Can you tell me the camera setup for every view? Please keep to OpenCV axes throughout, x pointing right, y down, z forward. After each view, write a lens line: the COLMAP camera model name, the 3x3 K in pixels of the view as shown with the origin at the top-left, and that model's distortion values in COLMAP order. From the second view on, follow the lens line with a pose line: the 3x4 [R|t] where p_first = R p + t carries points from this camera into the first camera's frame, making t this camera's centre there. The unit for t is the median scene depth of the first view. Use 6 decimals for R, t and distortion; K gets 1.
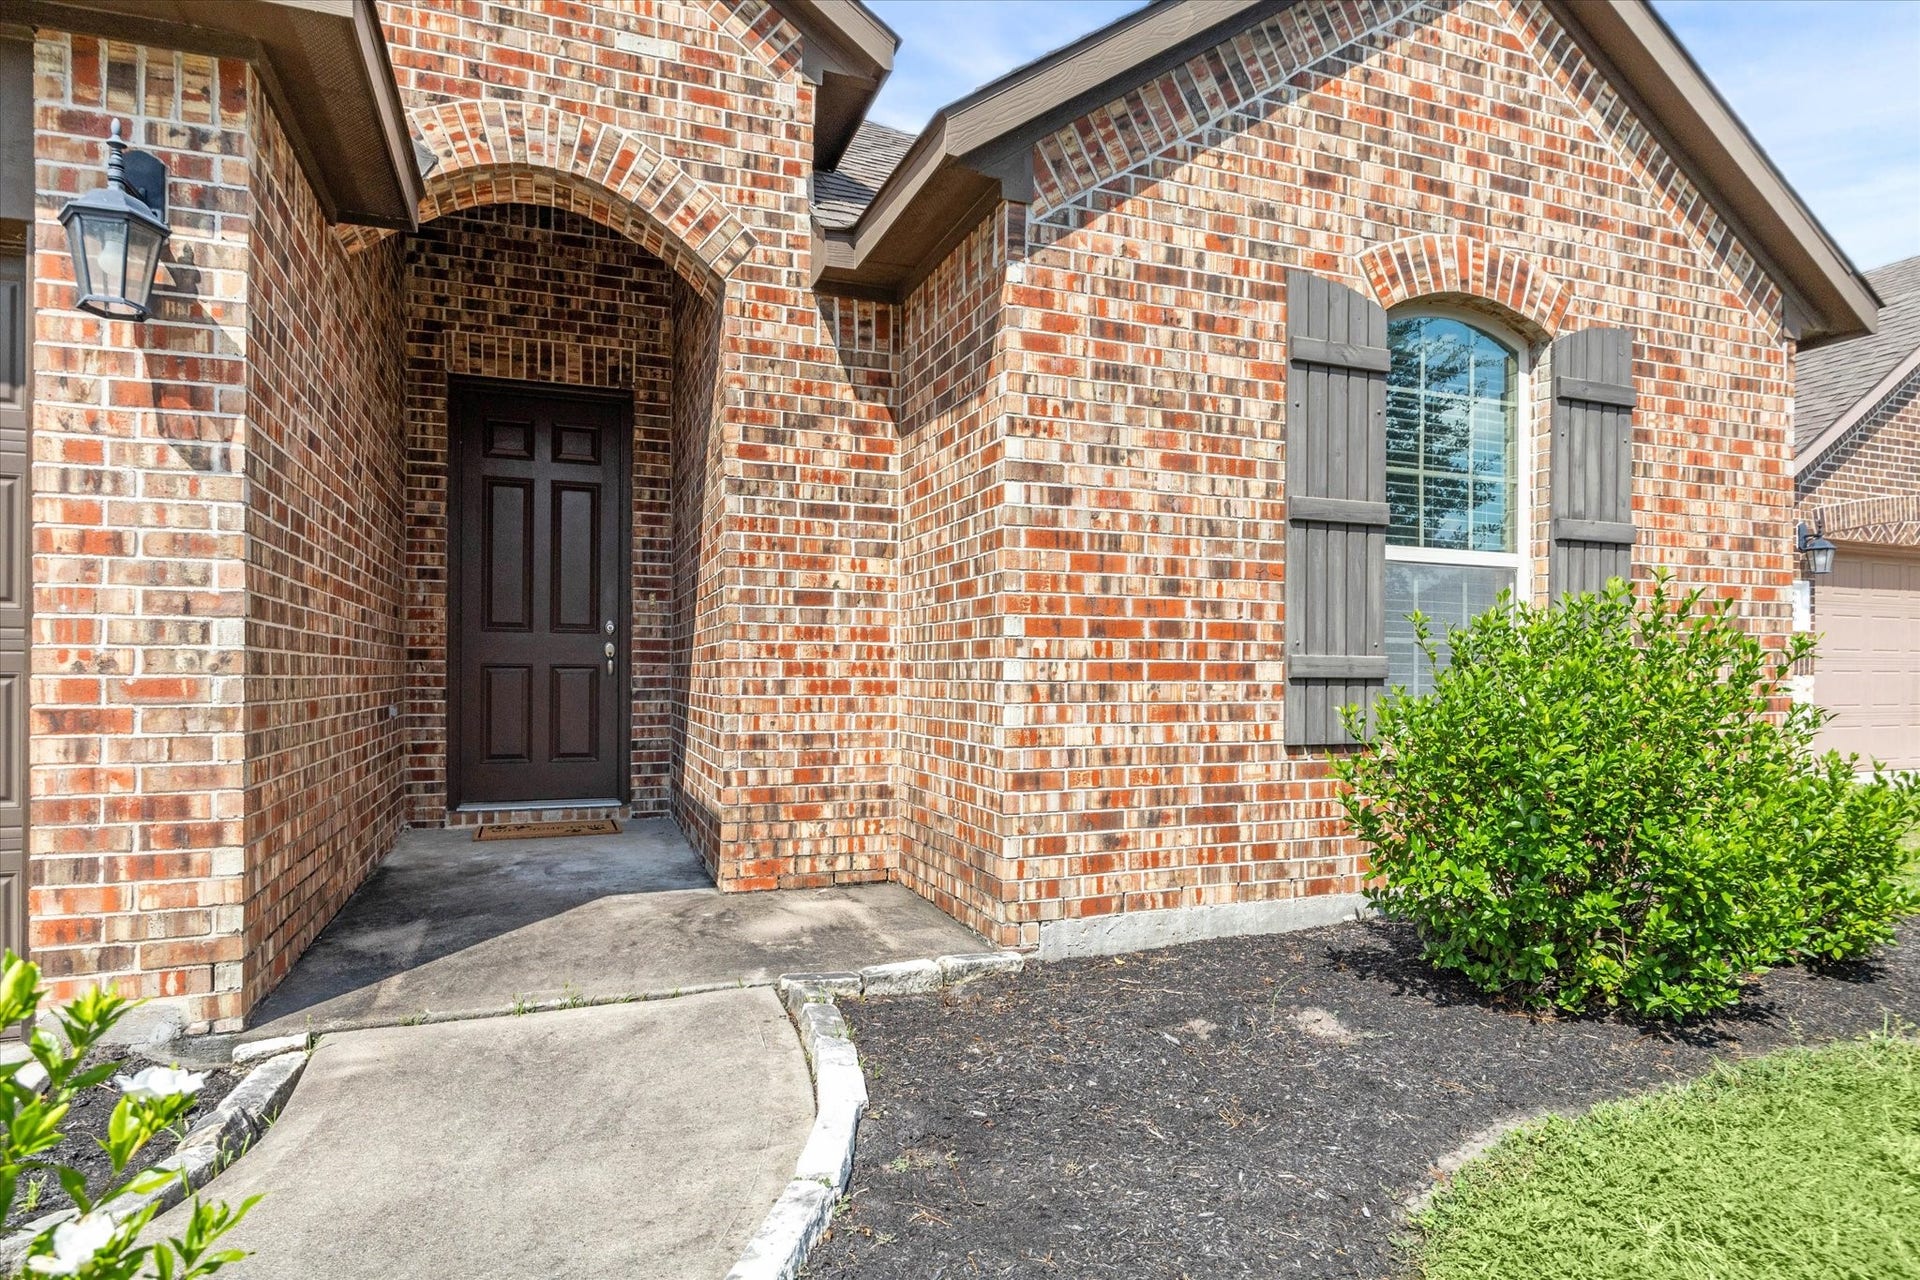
lens RADIAL K [[1114.3, 0, 959.1], [0, 1114.3, 673.1], [0, 0, 1]] dist [-0.003639, 0.000855]
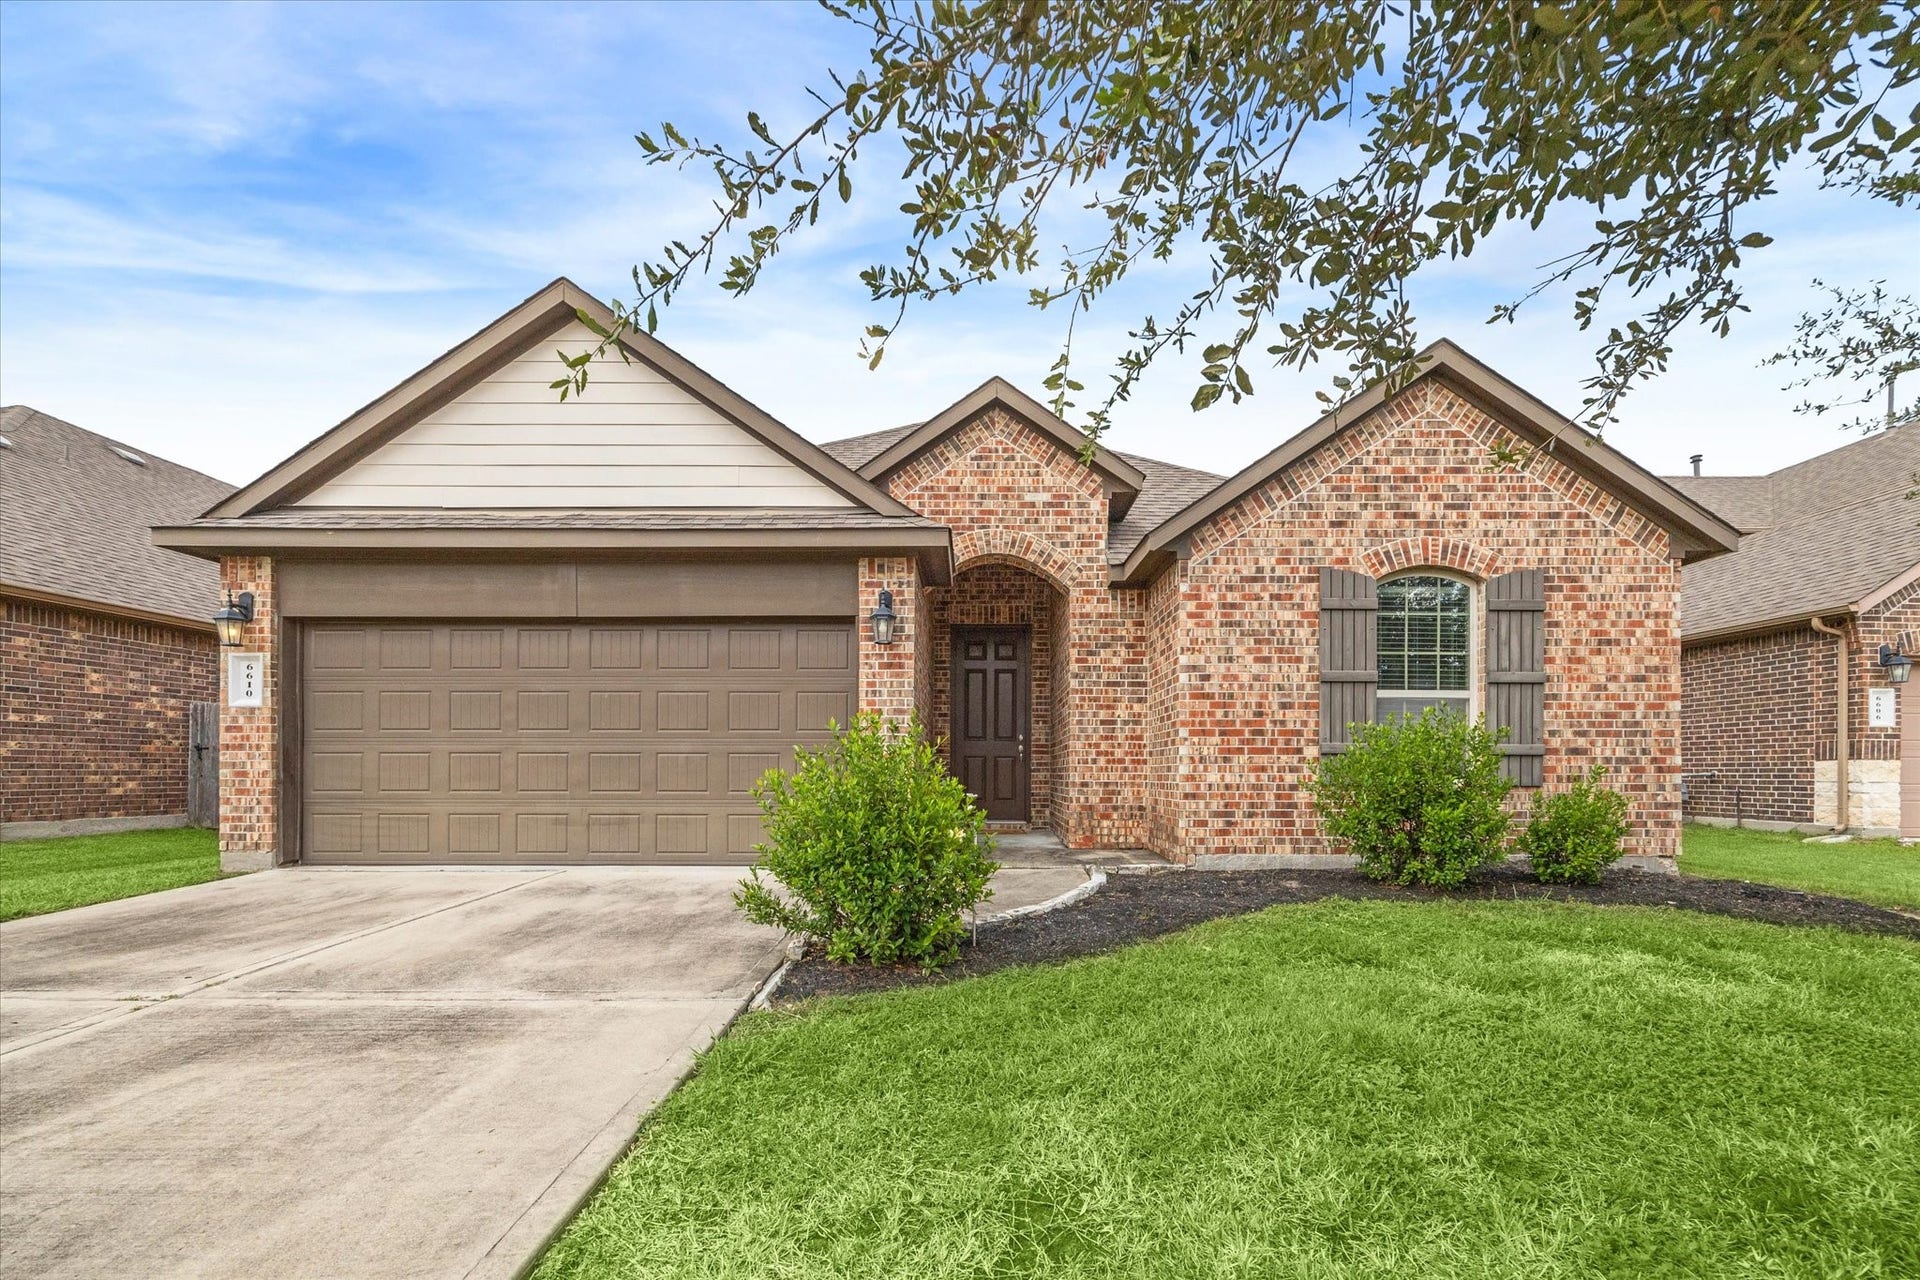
lens RADIAL K [[816.5, 0, 952.8], [0, 816.5, 768.7], [0, 0, 1]] dist [-0.002689, 0.000365]
pose [[0.929138, -0.003937, -0.369713, 0.205861], [0.001350, 0.999973, -0.007256, 0.042526], [0.369731, 0.006243, 0.929118, -0.726339]]
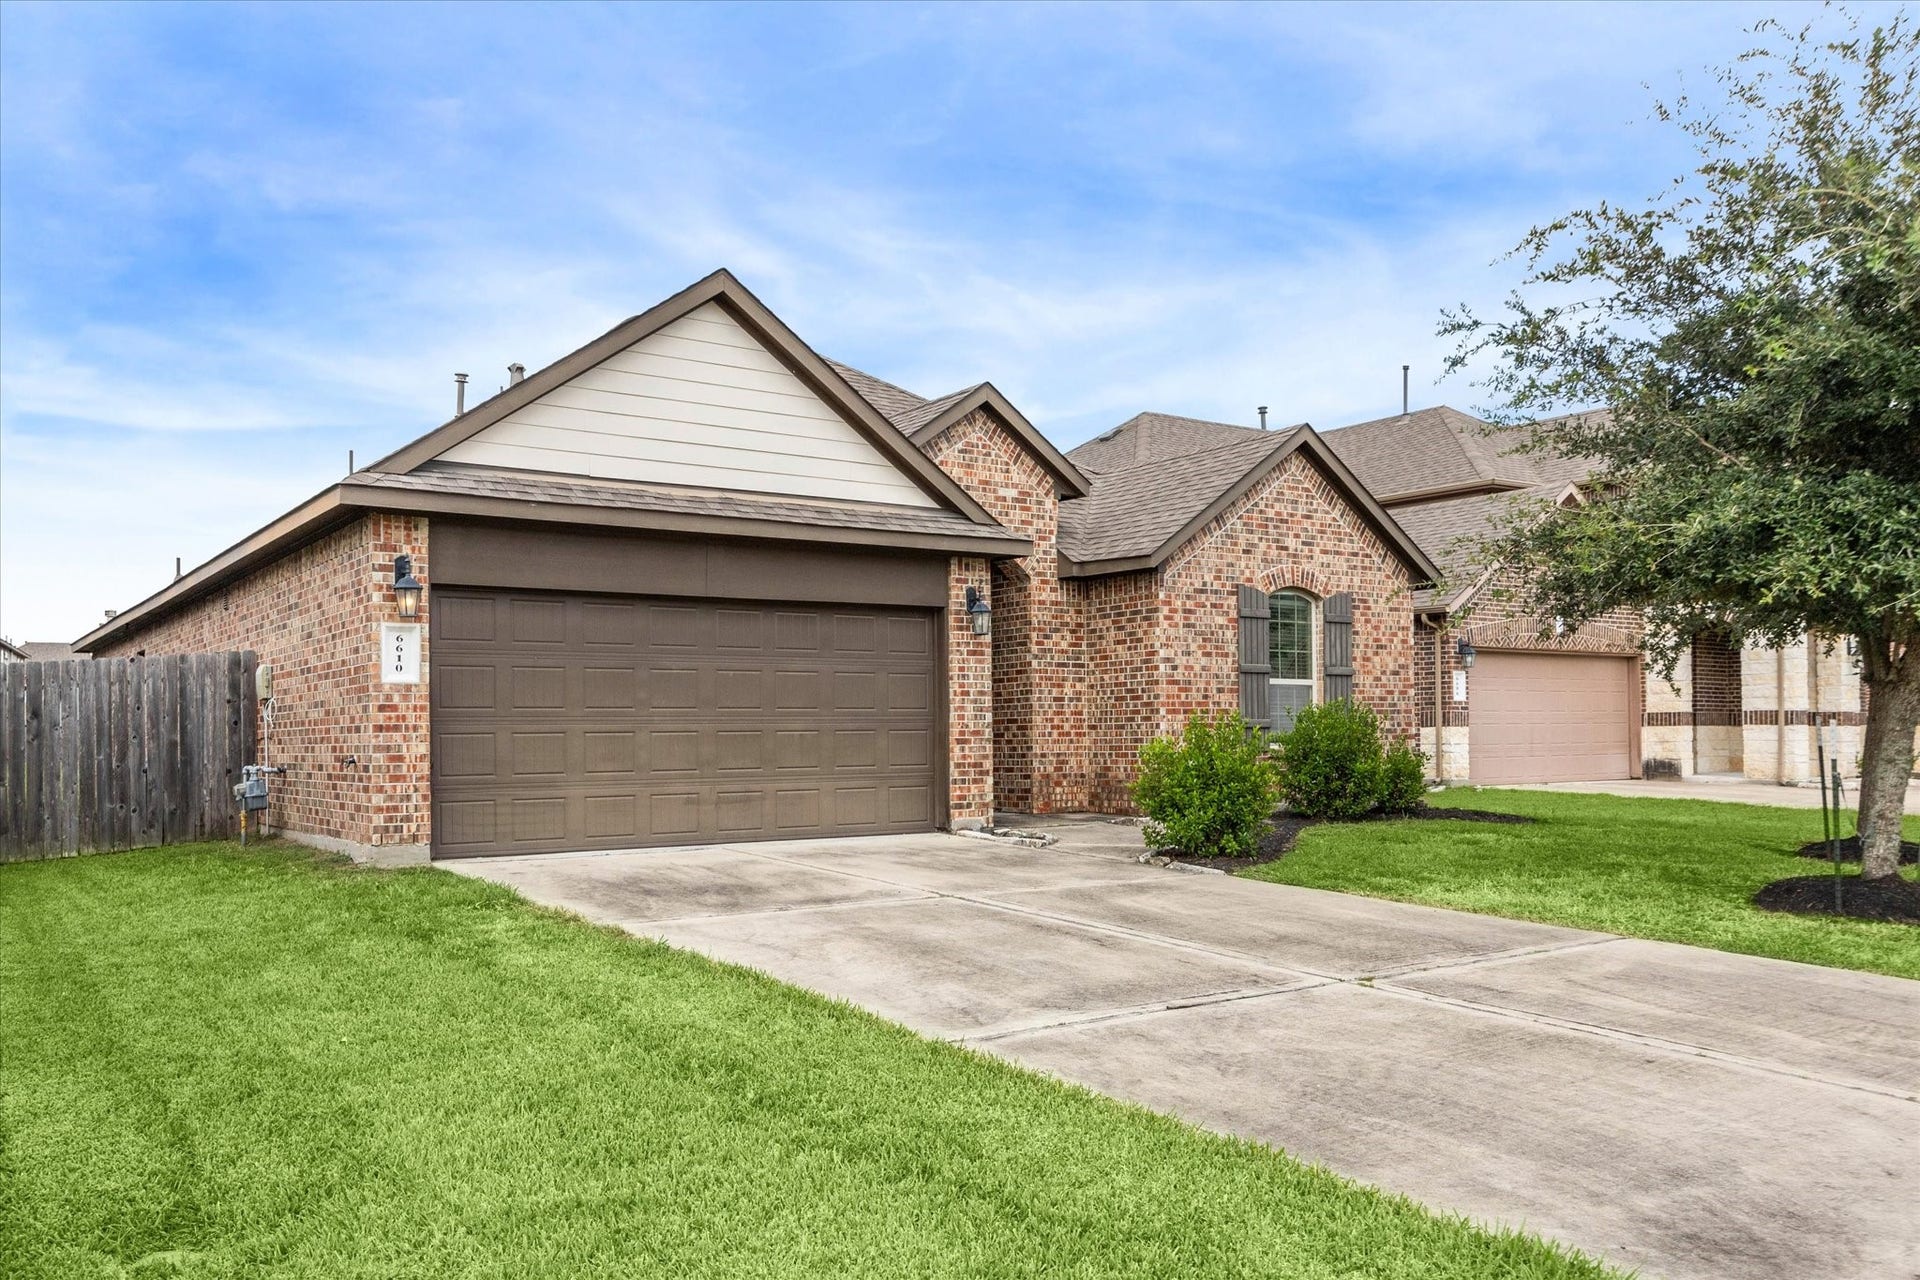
lens RADIAL K [[1441.5, 0, 938.8], [0, 1441.5, 735.0], [0, 0, 1]] dist [-0.003413, -0.001208]
pose [[0.975318, -0.014605, 0.220322, -1.217436], [0.015677, 0.999872, -0.003120, 0.022331], [-0.220248, 0.006497, 0.975422, -2.328083]]
